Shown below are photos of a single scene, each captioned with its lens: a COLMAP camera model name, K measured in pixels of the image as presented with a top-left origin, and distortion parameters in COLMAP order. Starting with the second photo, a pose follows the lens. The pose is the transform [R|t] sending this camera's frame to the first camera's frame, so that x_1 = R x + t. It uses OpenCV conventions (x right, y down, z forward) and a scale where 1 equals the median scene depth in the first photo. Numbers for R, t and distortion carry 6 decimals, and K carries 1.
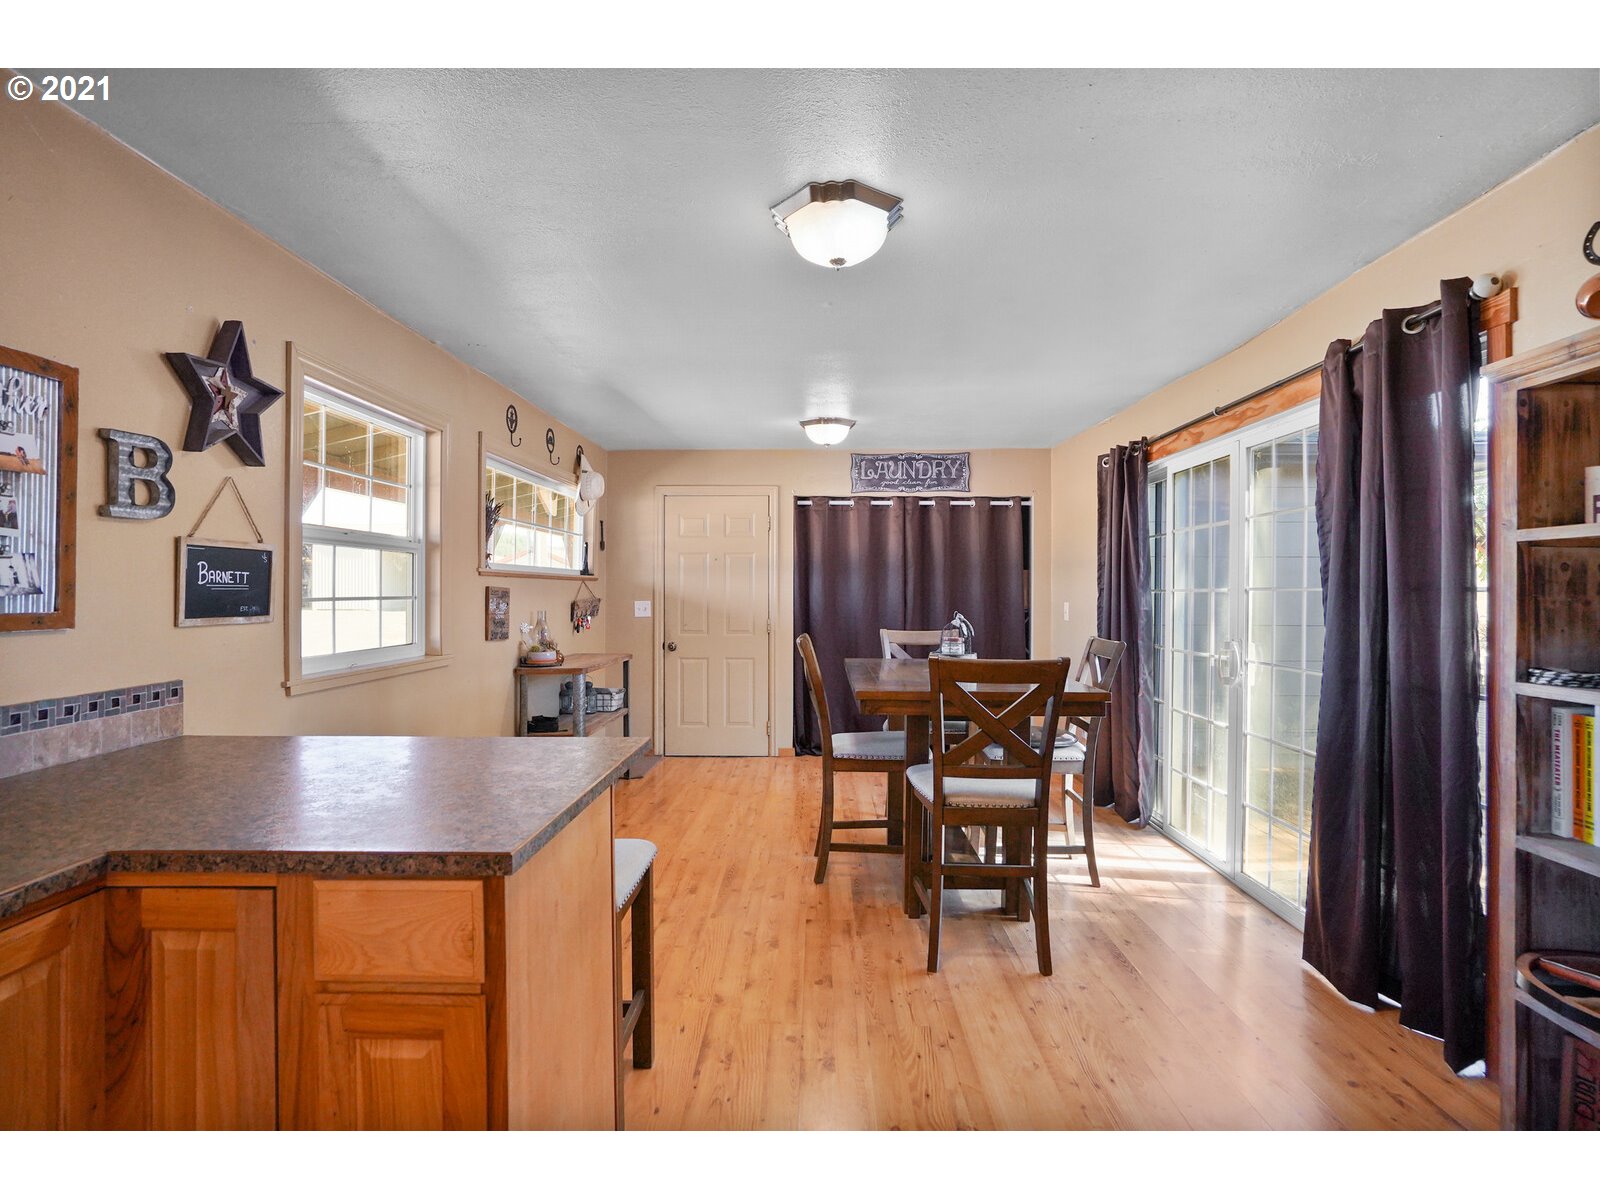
lens RADIAL K [[989.6, 0, 800.0], [0, 989.6, 600.0], [0, 0, 1]] dist [-0.005313, 0.000019]
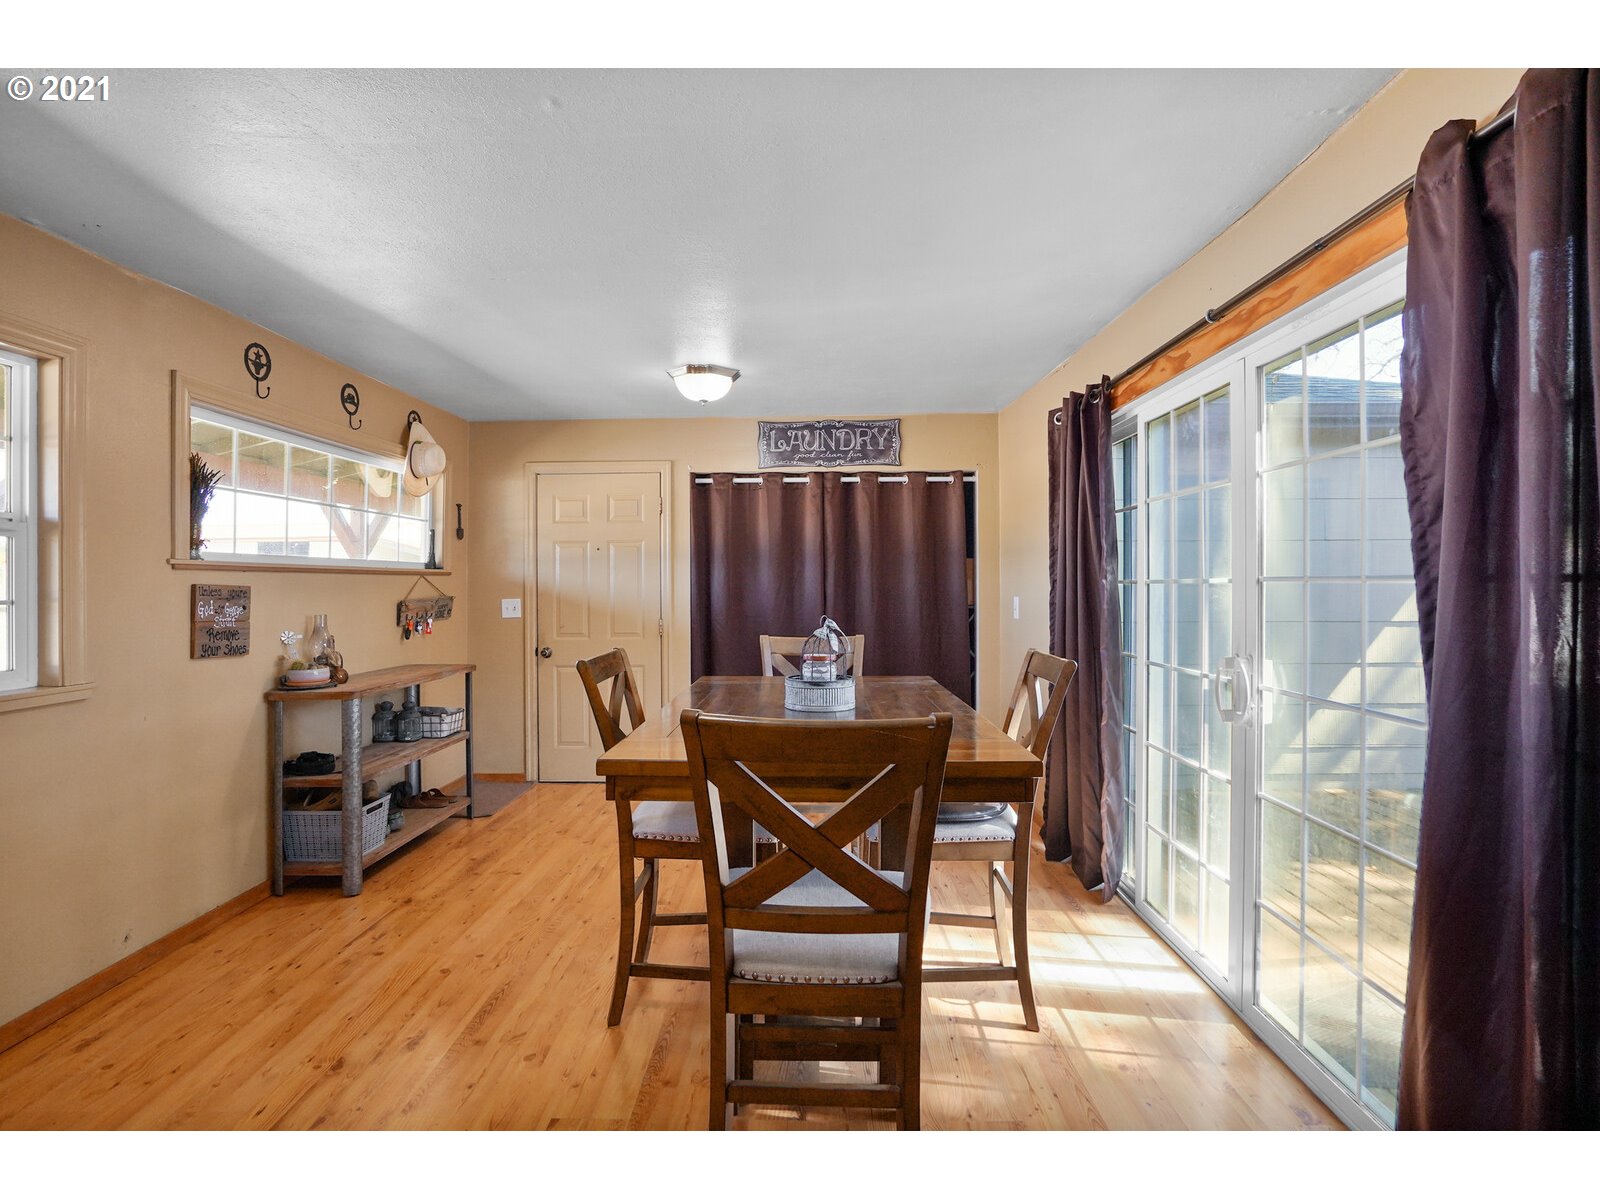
lens RADIAL K [[832.5, 0, 803.3], [0, 832.5, 589.3], [0, 0, 1]] dist [-0.004467, 0.000466]
pose [[0.999517, -0.008167, -0.029979, 0.125214], [0.008136, 0.999966, -0.001154, -0.004805], [0.029987, 0.000910, 0.999550, 0.333720]]
